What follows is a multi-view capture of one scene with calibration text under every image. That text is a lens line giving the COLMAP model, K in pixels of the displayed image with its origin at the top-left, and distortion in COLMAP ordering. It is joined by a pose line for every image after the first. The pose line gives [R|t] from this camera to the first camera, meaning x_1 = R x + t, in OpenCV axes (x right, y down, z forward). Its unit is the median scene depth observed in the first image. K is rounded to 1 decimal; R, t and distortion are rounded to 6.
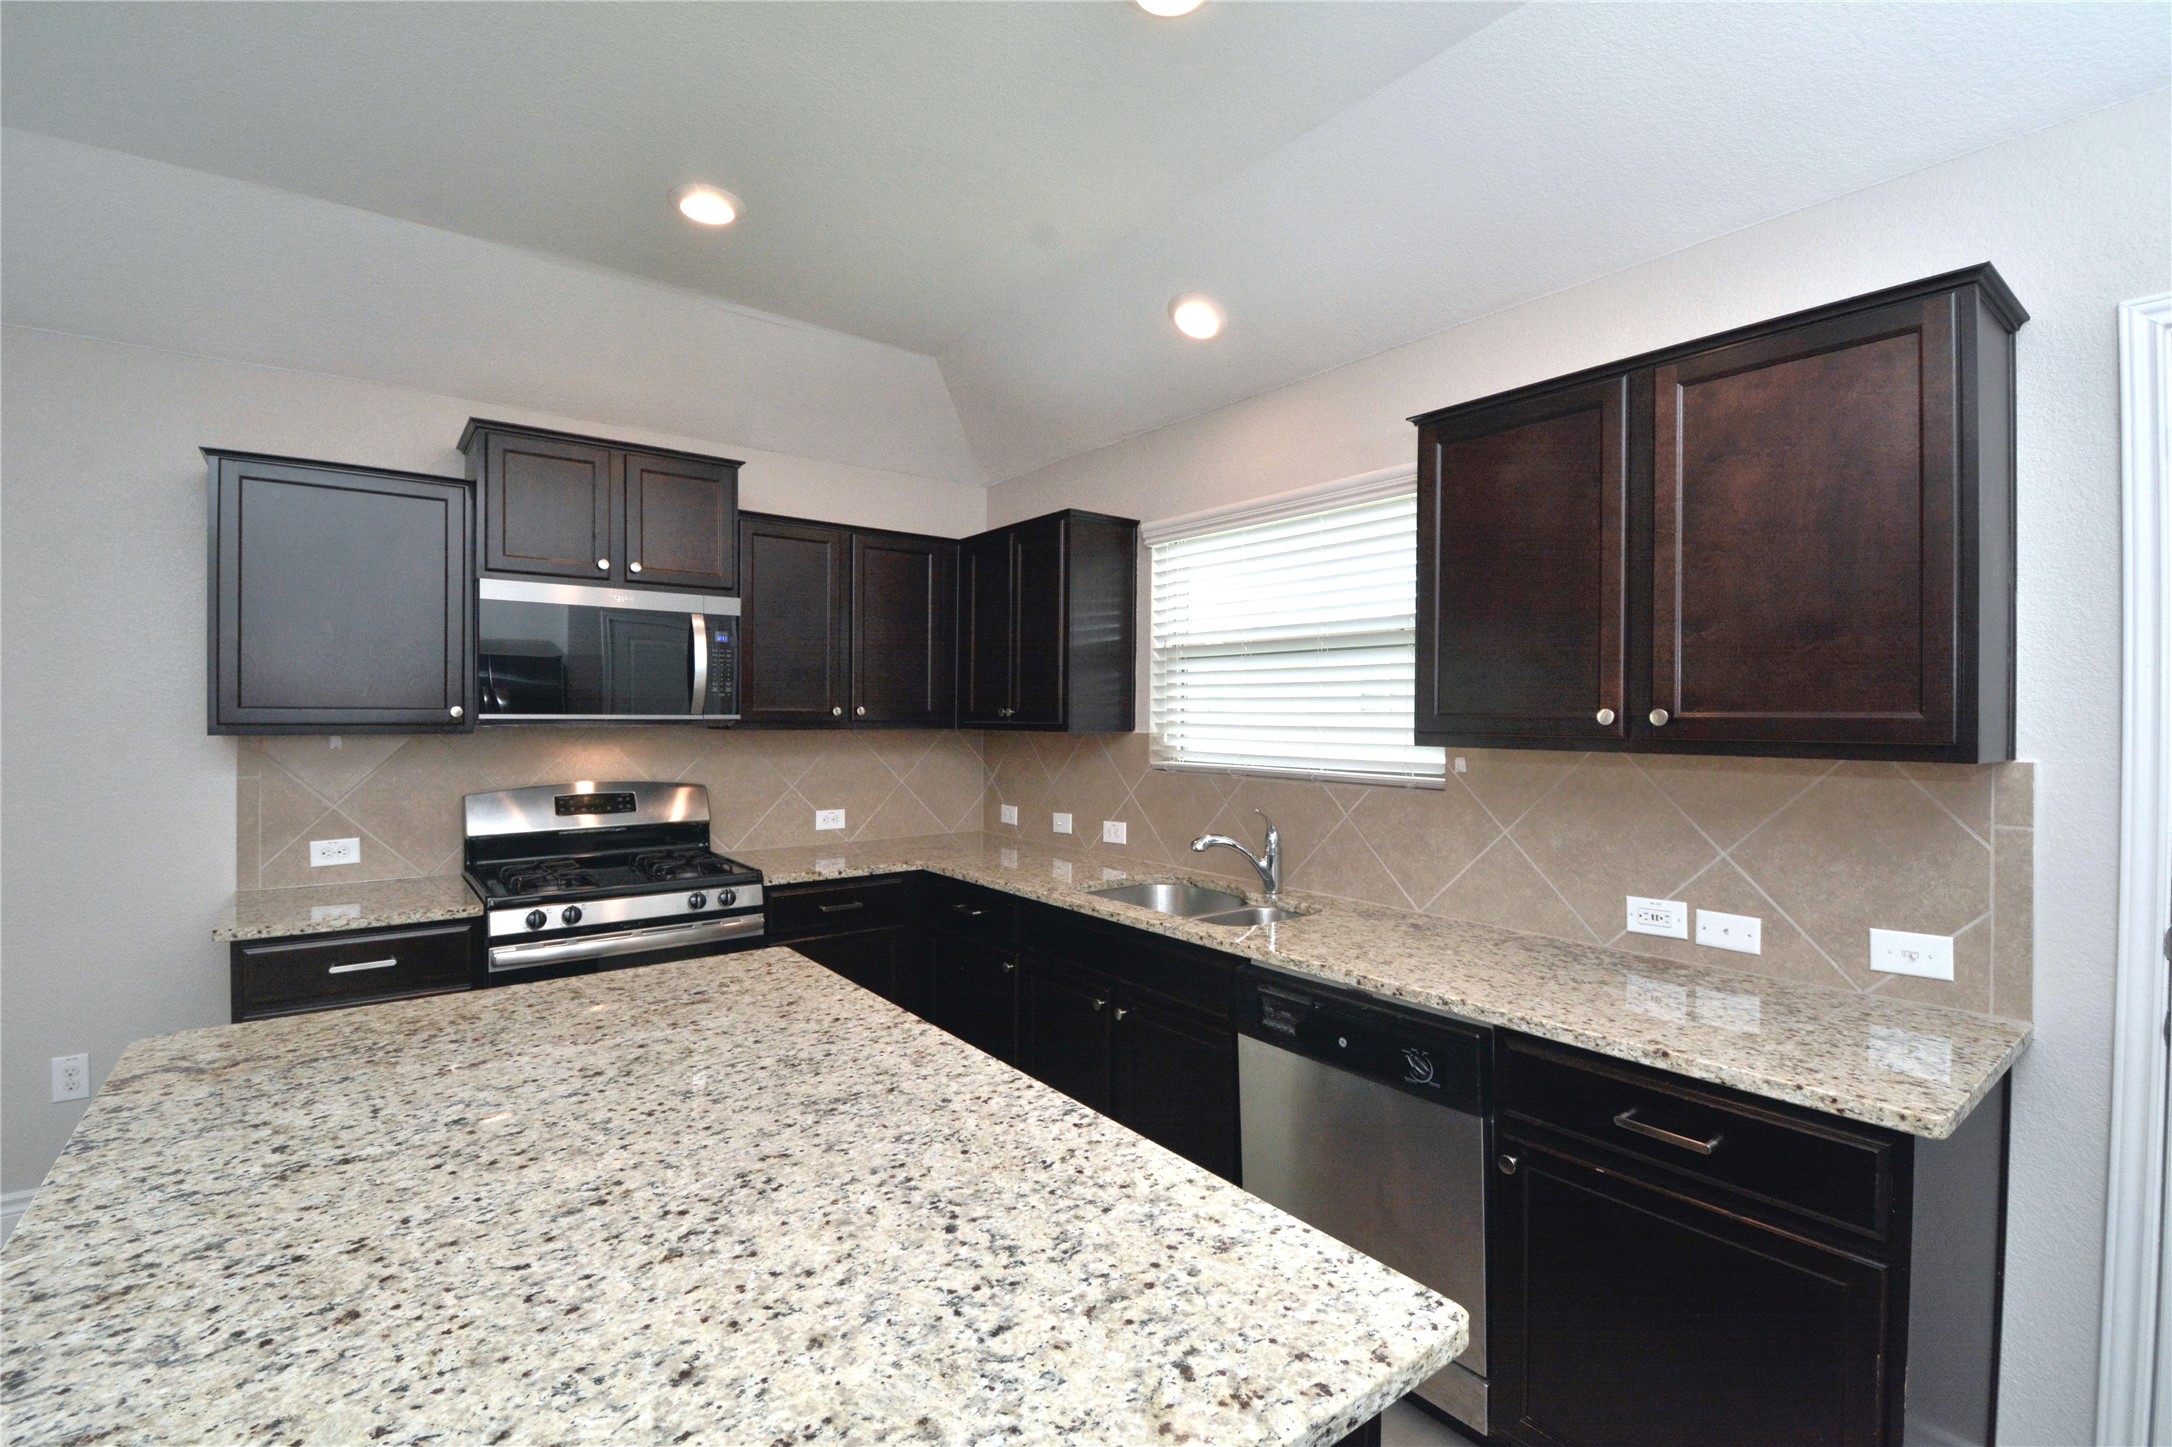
lens RADIAL K [[964.4, 0, 1080.2], [0, 964.4, 719.0], [0, 0, 1]] dist [0.005352, -0.015197]
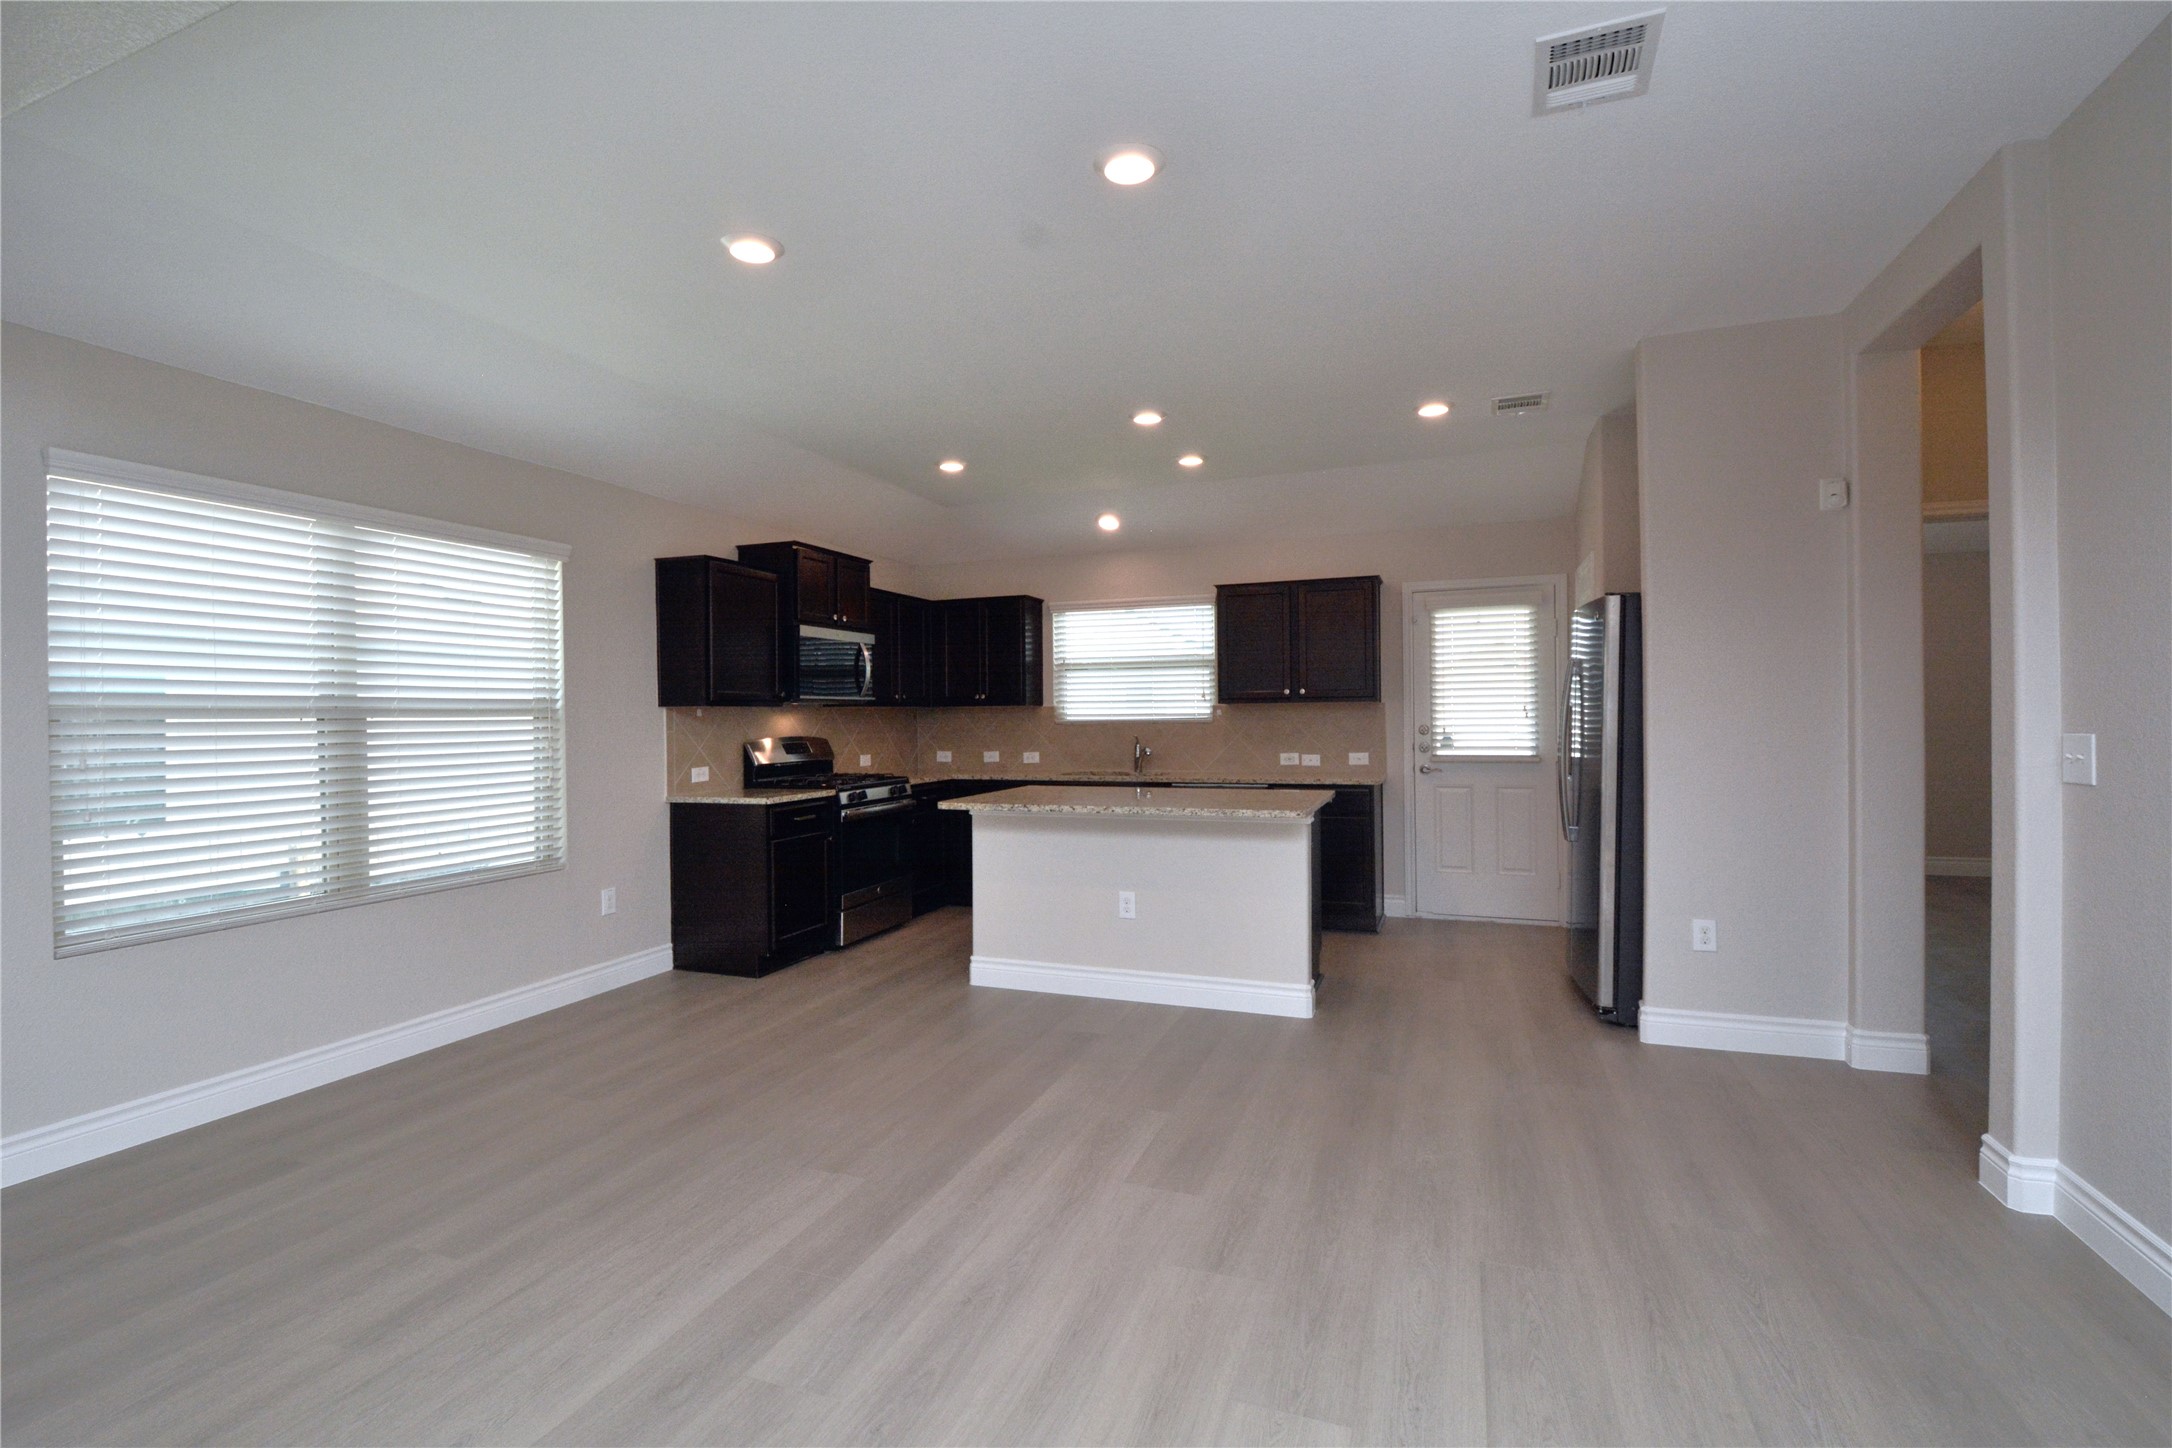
lens RADIAL K [[964.4, 0, 1080.2], [0, 964.4, 719.5], [0, 0, 1]] dist [0.005352, -0.015197]
pose [[0.851332, -0.017230, 0.524344, -1.295107], [0.017944, 0.999832, 0.003719, 0.049497], [-0.524320, 0.006243, 0.851498, -1.032190]]
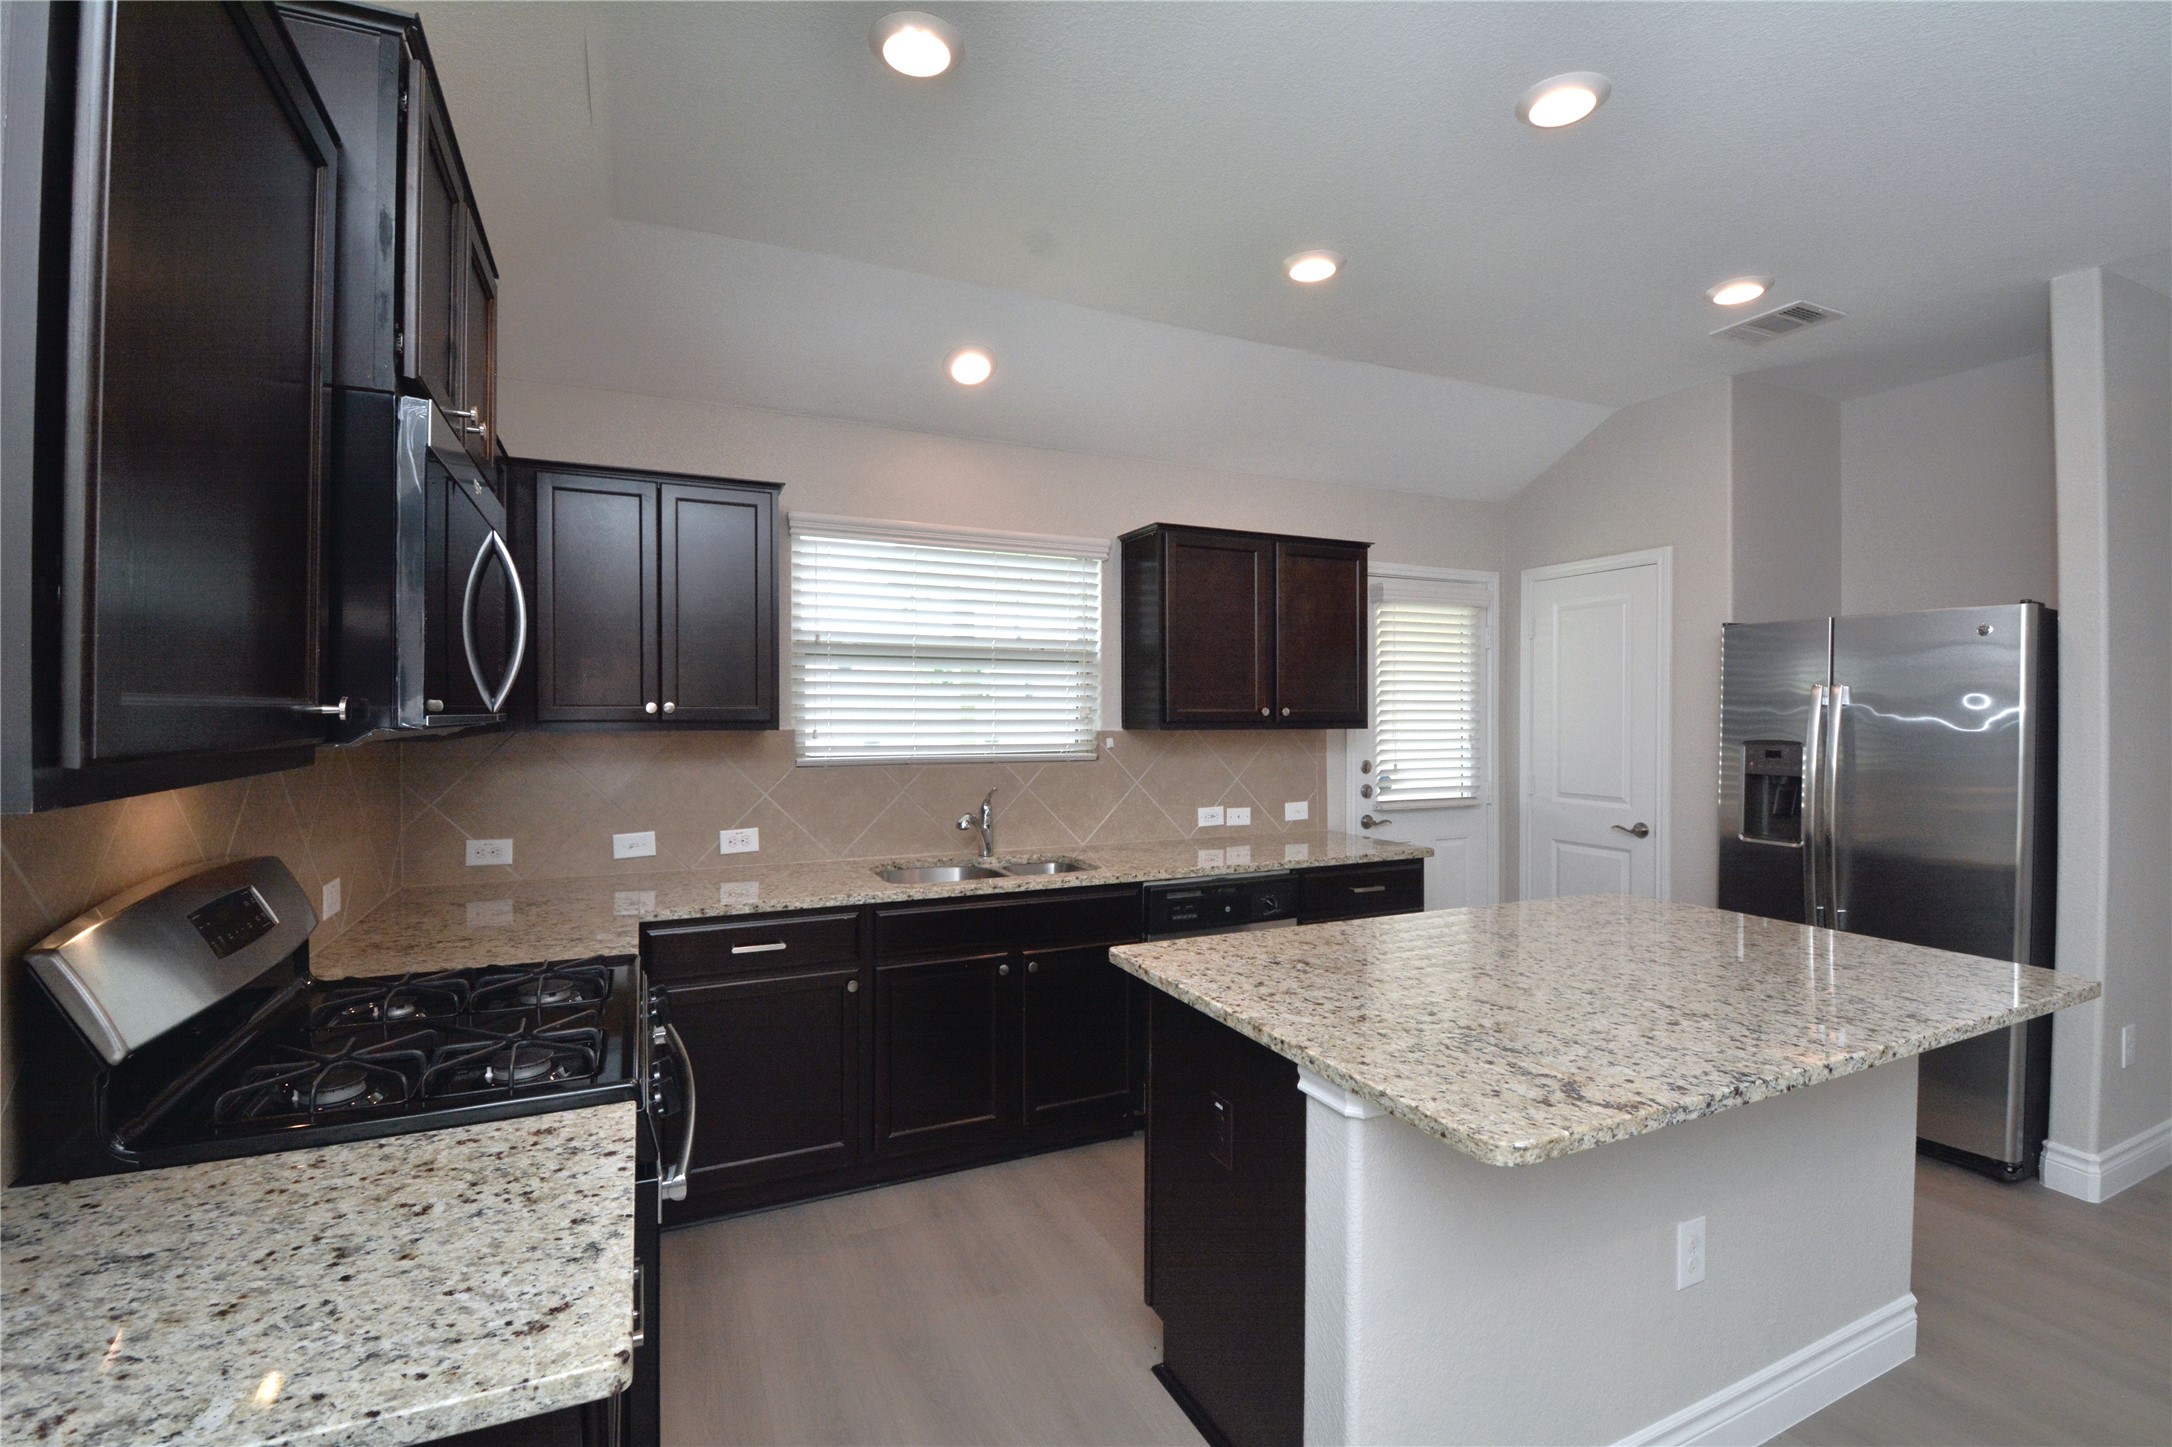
lens RADIAL K [[954.7, 0, 1072.7], [0, 954.7, 714.3], [0, 0, 1]] dist [0.001880, -0.015788]
pose [[0.225927, -0.005400, 0.974129, -1.091149], [0.005091, 0.999978, 0.004363, -0.004794], [-0.974131, 0.003974, 0.225949, 0.705085]]
